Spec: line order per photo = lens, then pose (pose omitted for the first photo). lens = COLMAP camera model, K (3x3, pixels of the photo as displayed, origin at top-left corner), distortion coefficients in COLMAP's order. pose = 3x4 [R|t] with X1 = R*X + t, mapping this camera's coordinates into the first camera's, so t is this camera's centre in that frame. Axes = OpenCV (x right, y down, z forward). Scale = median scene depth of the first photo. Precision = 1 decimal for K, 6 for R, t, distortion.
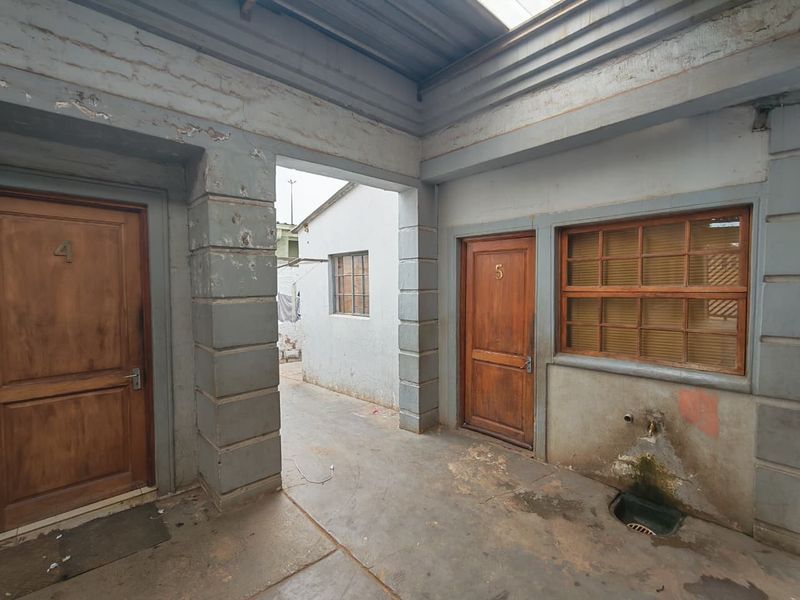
lens RADIAL K [[359.1, 0, 401.8], [0, 359.1, 303.2], [0, 0, 1]] dist [-0.008734, 0.000056]
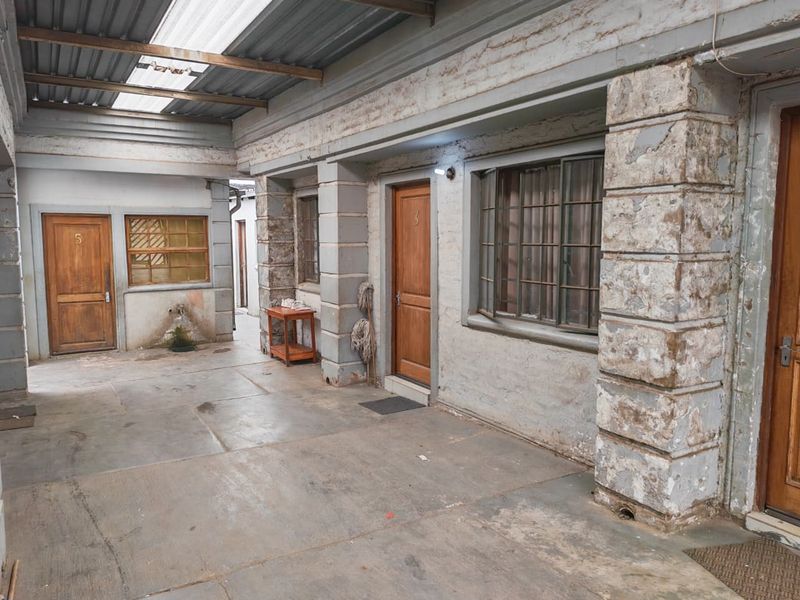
lens RADIAL K [[573.6, 0, 398.4], [0, 573.6, 292.5], [0, 0, 1]] dist [0.077567, -0.110464]
pose [[0.202809, -0.103653, 0.973717, -1.666462], [0.046176, 0.994288, 0.096225, -0.034731], [-0.978129, 0.025447, 0.206437, -0.706215]]
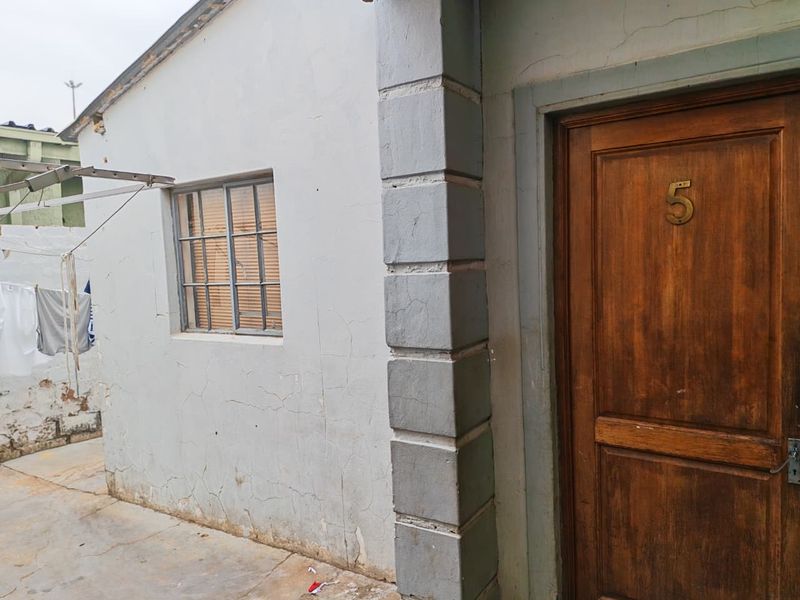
lens RADIAL K [[573.6, 0, 398.4], [0, 573.6, 292.5], [0, 0, 1]] dist [0.077567, -0.110464]
pose [[0.979436, -0.045620, 0.196530, -0.113066], [0.045241, 0.998955, 0.006421, -0.013065], [-0.196618, 0.002602, 0.980477, 0.452719]]
